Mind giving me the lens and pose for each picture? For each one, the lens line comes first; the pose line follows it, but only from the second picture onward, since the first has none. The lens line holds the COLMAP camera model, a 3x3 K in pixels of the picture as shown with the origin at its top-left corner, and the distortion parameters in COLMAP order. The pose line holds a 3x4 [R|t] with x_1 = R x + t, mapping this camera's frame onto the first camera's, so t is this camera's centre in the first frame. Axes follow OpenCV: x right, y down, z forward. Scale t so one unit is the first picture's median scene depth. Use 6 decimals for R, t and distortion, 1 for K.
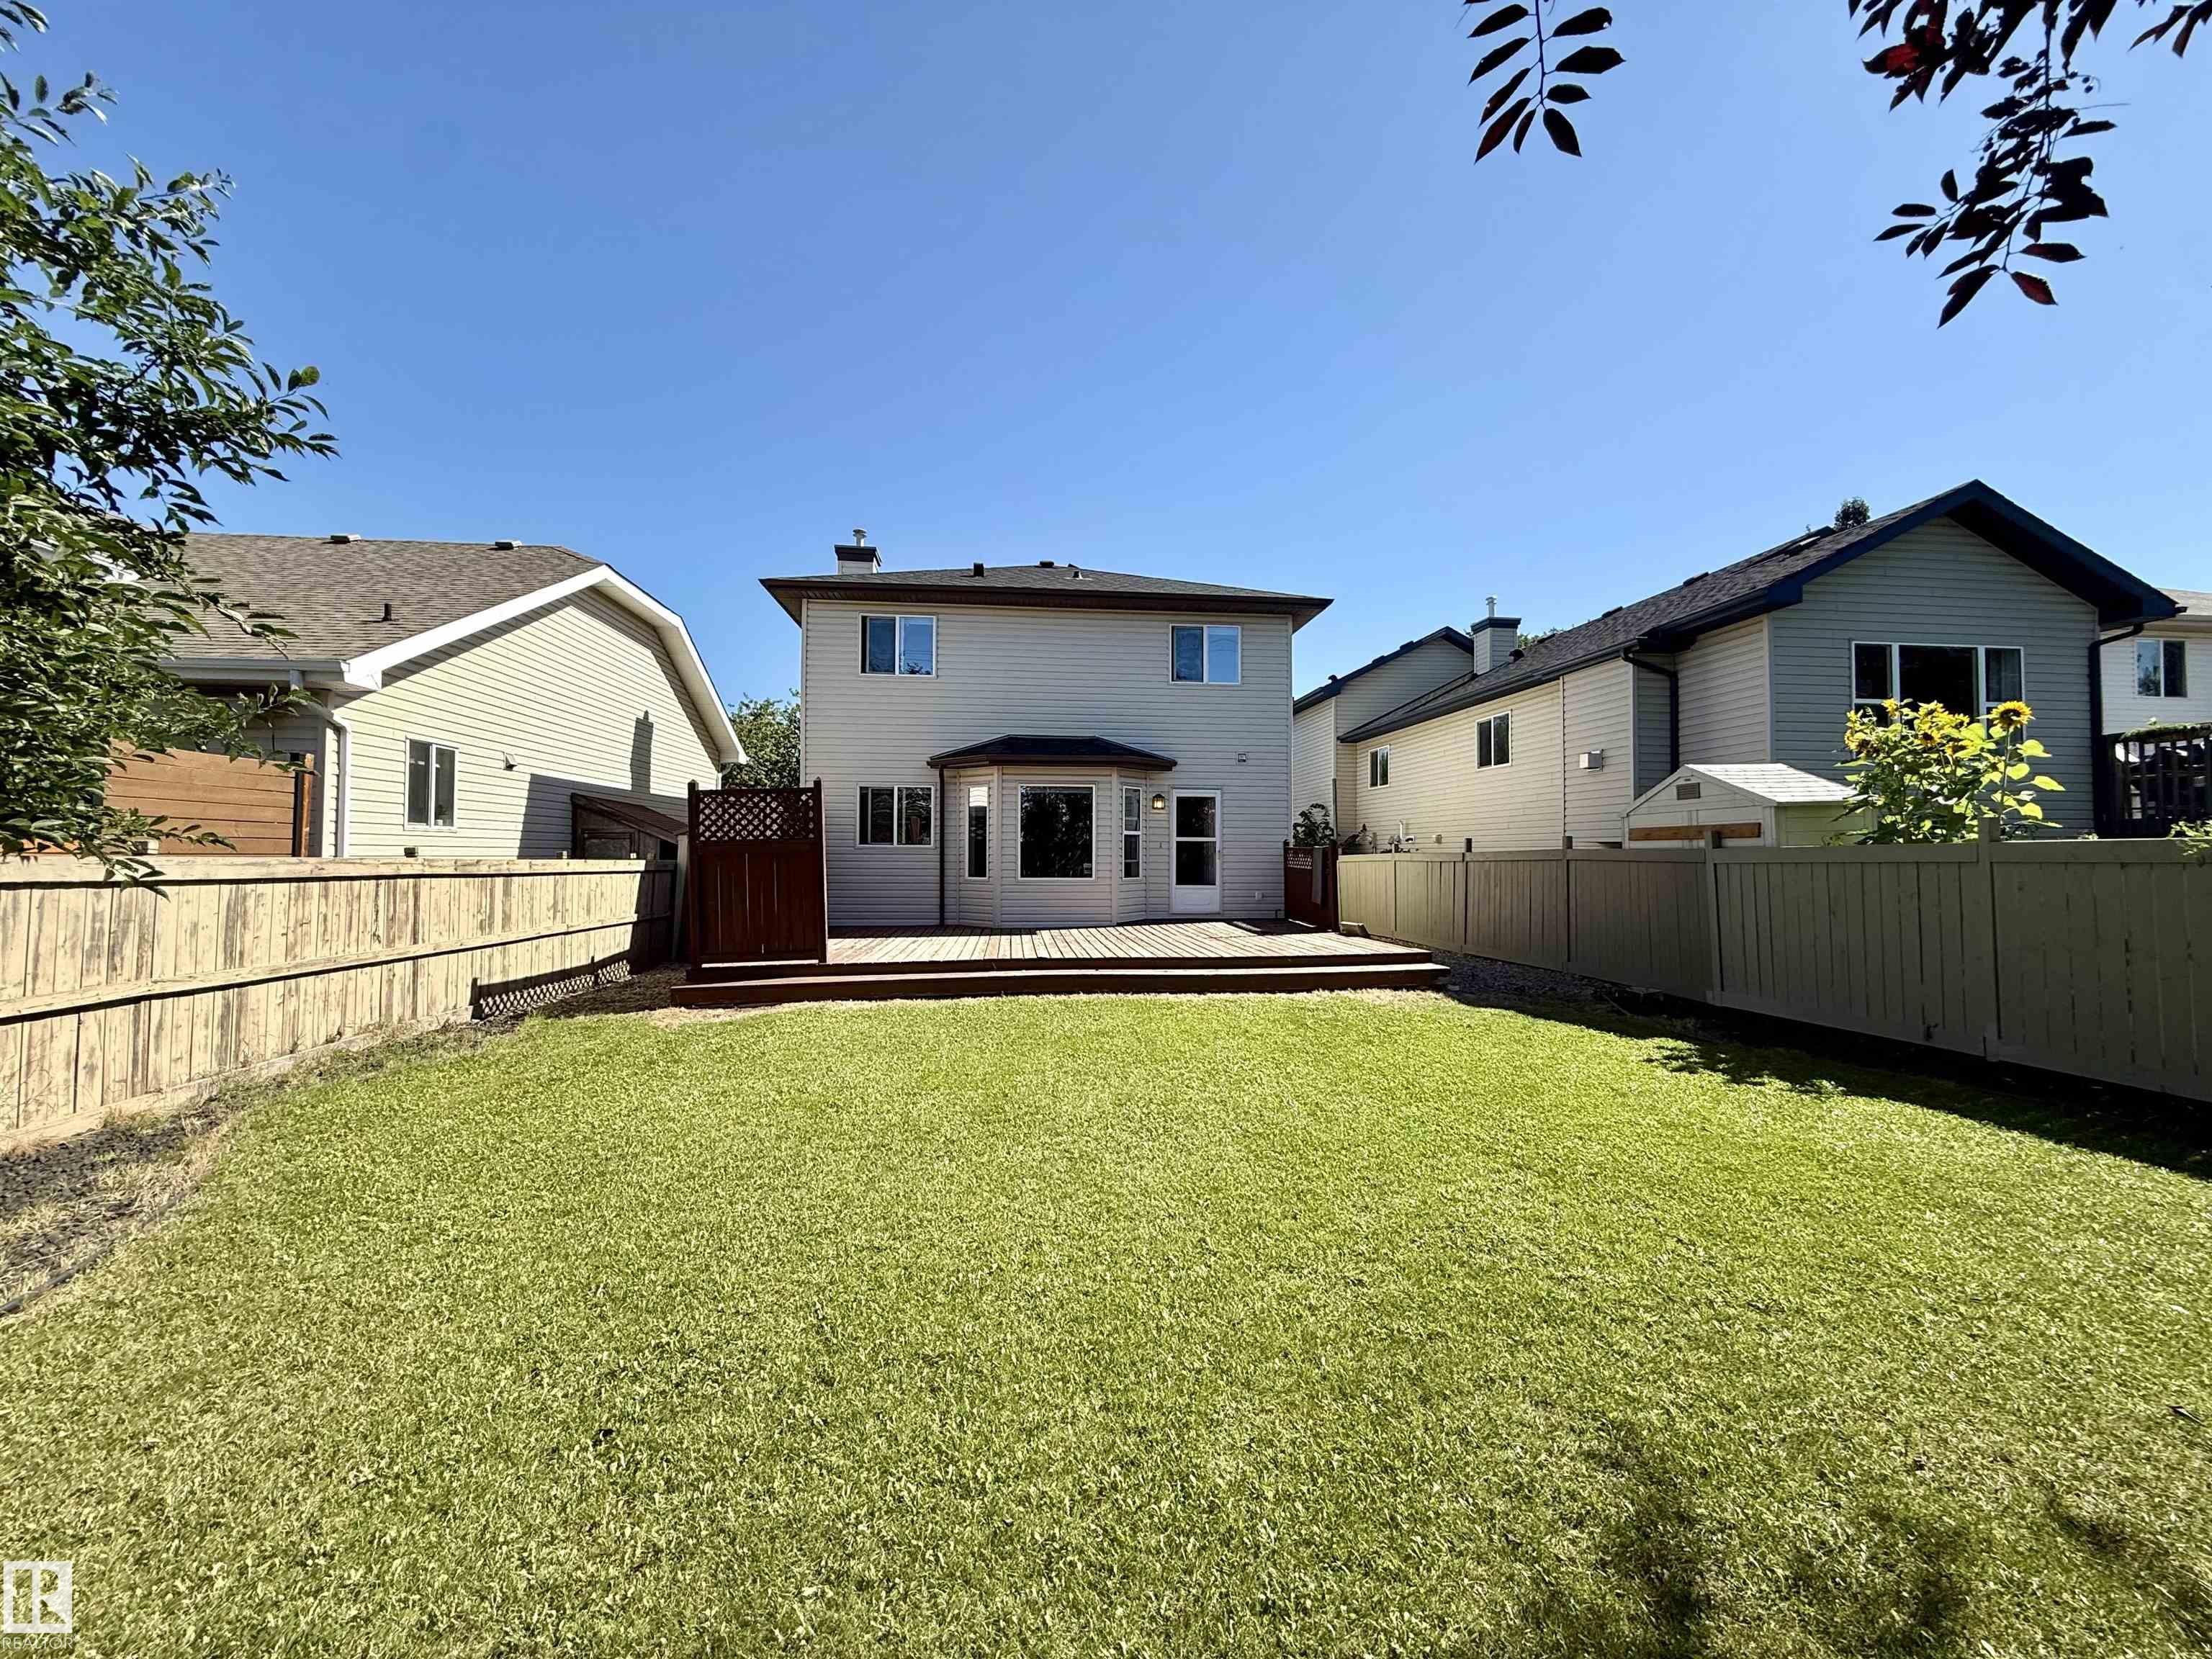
lens RADIAL K [[881.6, 0, 1103.6], [0, 881.6, 819.0], [0, 0, 1]] dist [0.000373, -0.000139]
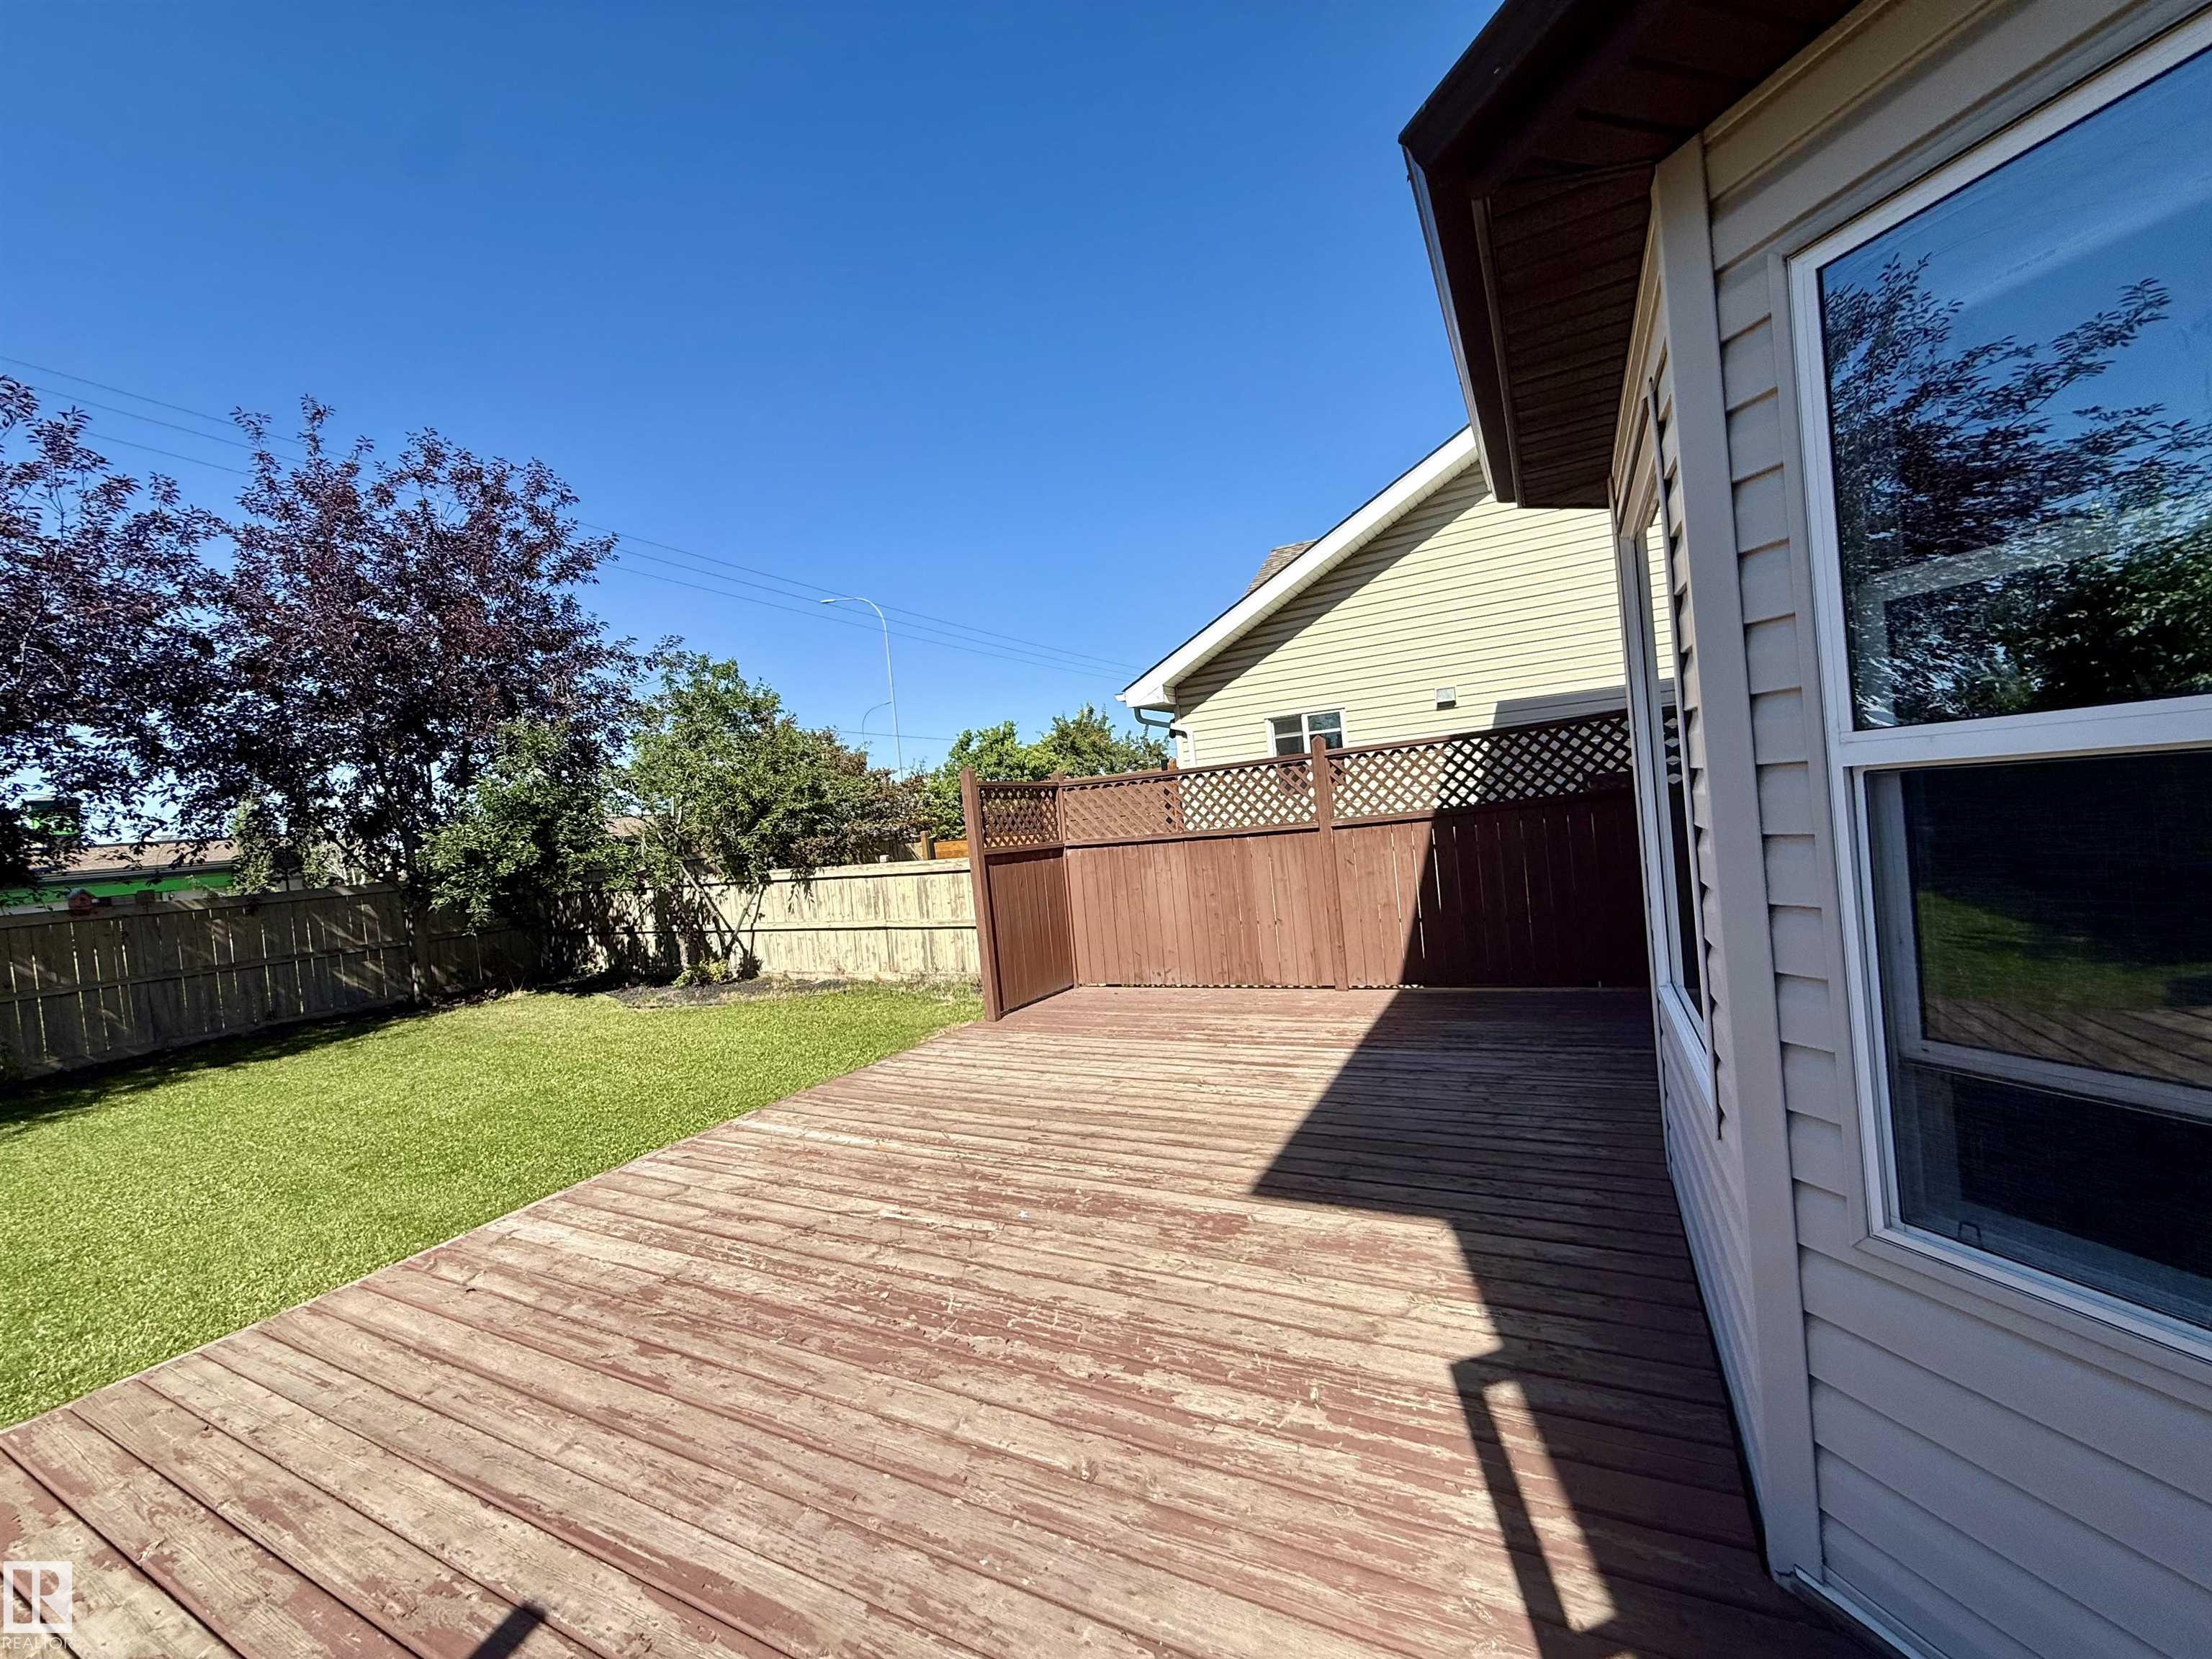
lens RADIAL K [[881.6, 0, 1107.6], [0, 881.6, 828.2], [0, 0, 1]] dist [0.000373, -0.000139]
pose [[-0.554510, 0.069624, -0.829260, 0.204155], [0.130004, 0.991507, -0.003684, 0.019078], [0.821960, -0.109850, -0.558851, 1.371415]]
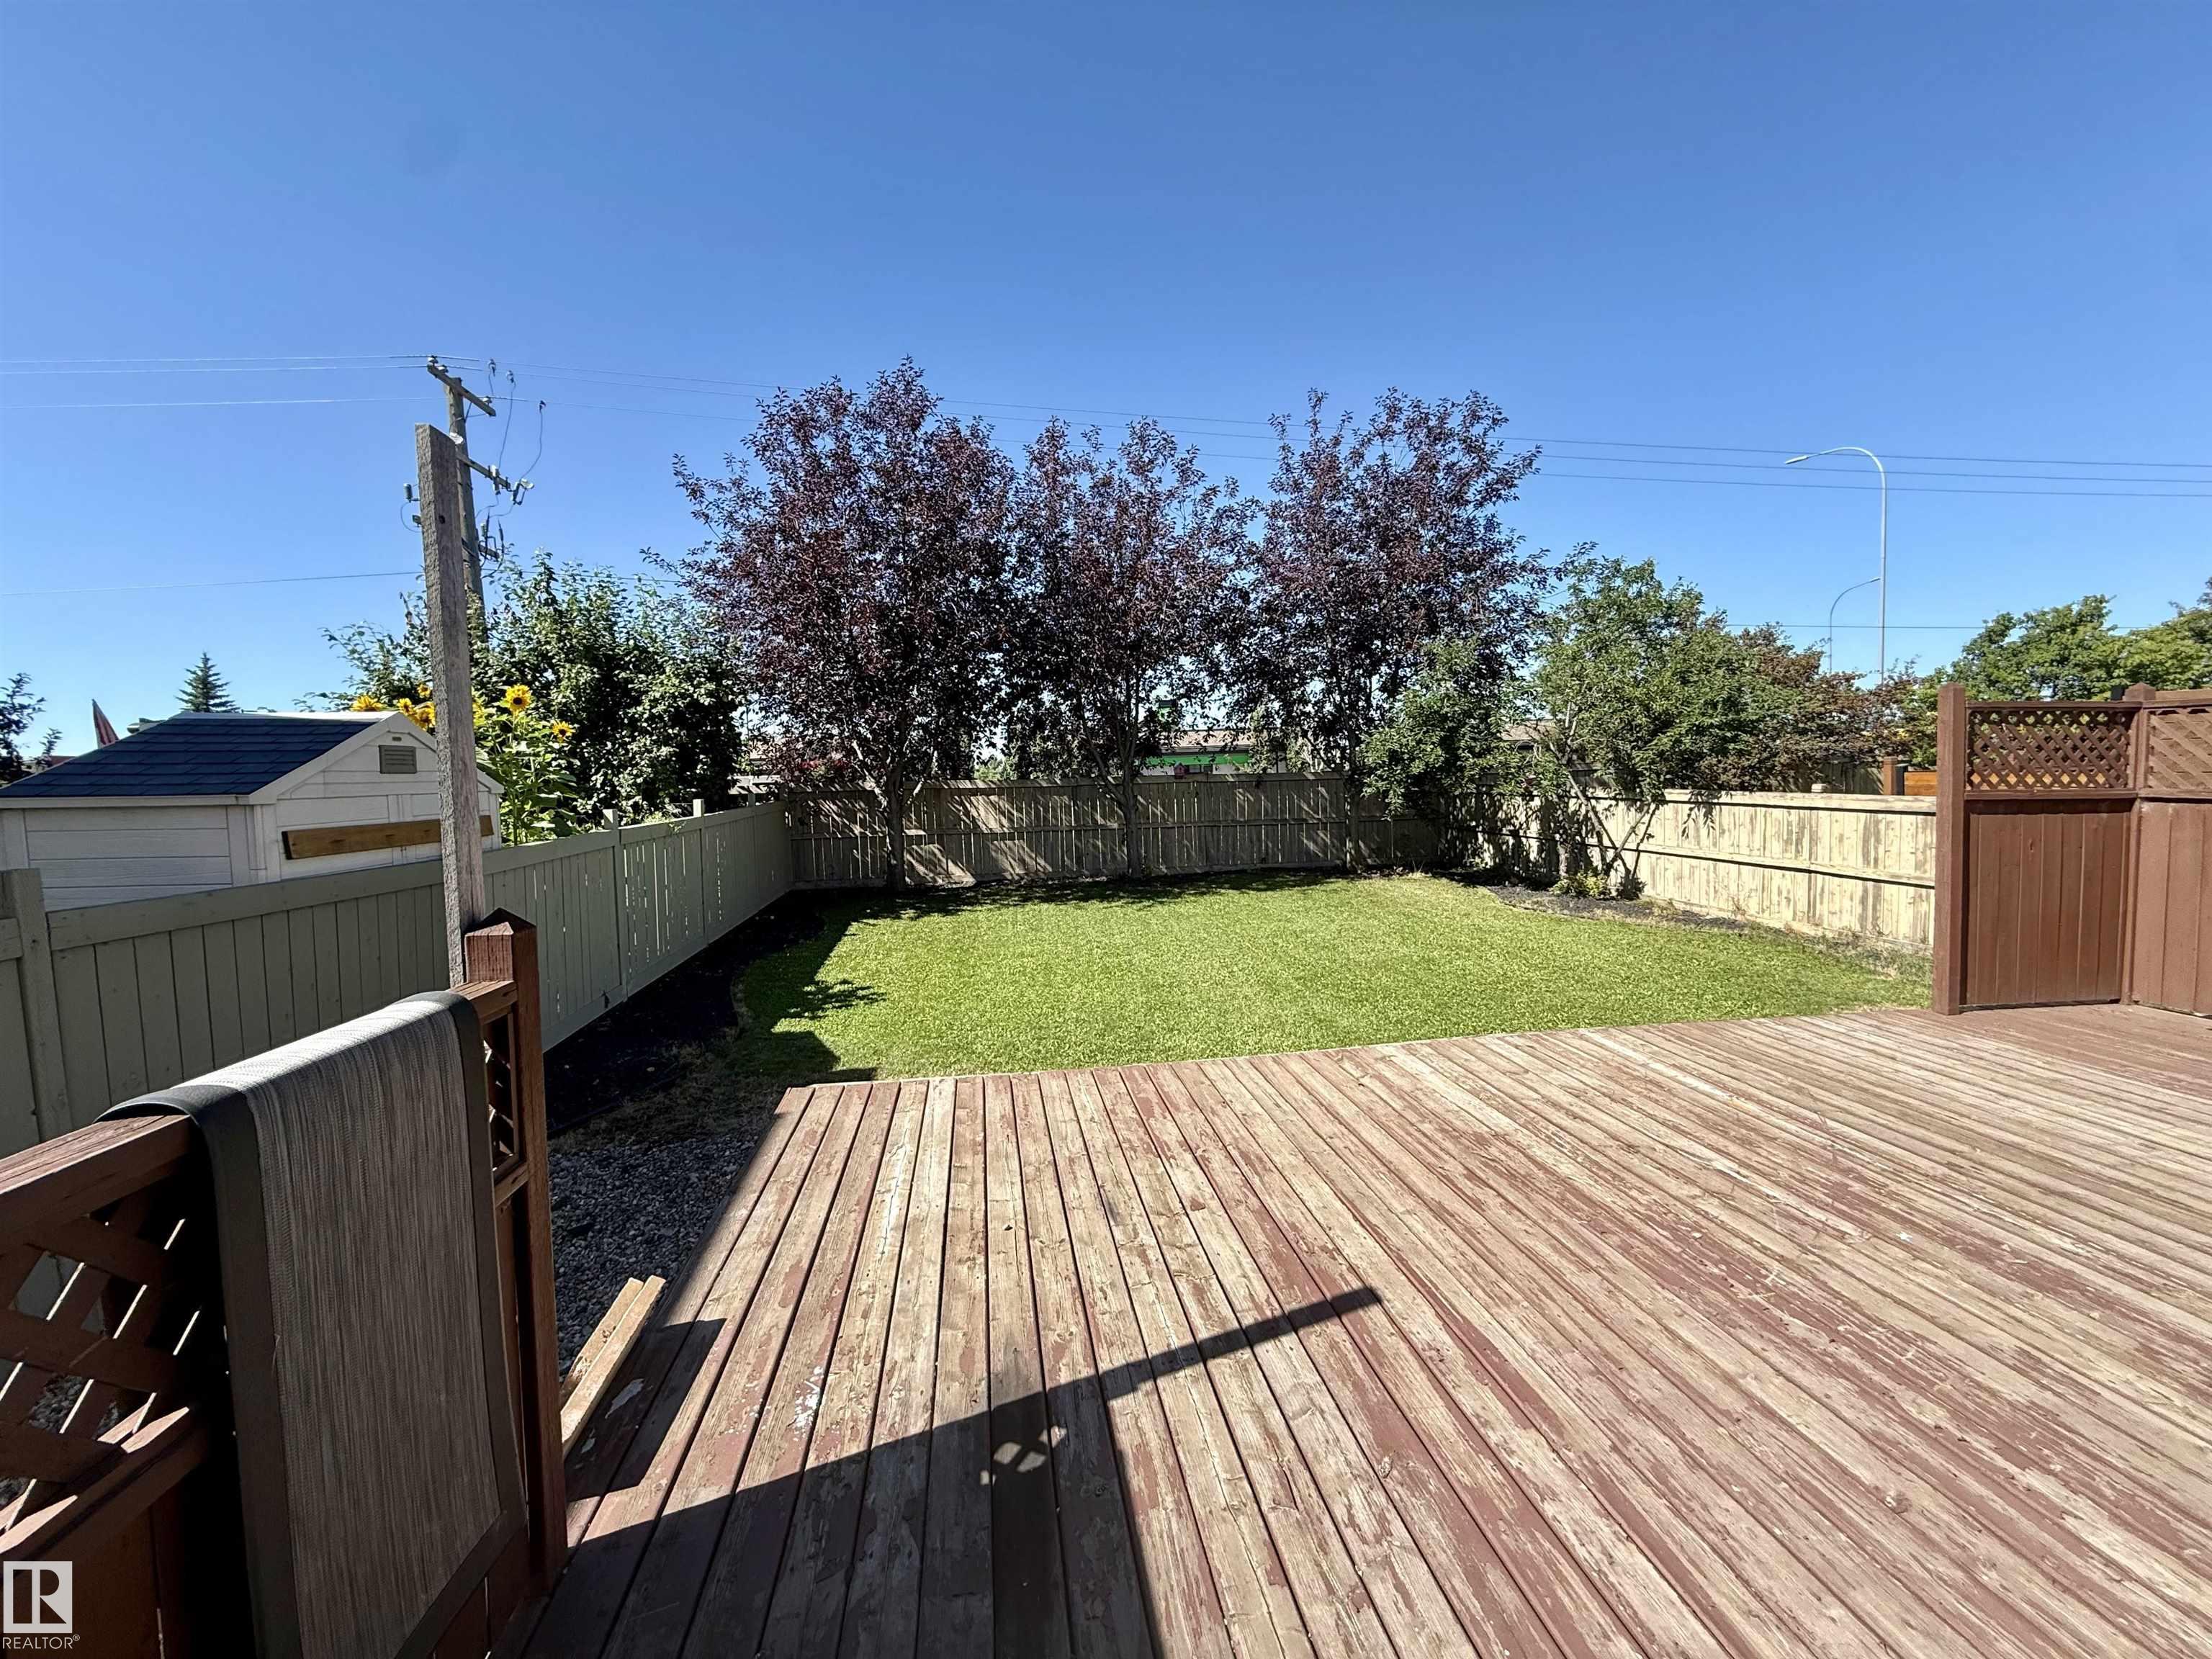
lens RADIAL K [[881.6, 0, 1098.9], [0, 881.6, 826.1], [0, 0, 1]] dist [0.000373, -0.000139]
pose [[-0.999024, 0.035263, -0.026615, 0.214781], [0.034810, 0.999244, 0.017327, 0.013958], [0.027206, 0.016384, -0.999496, 1.411843]]
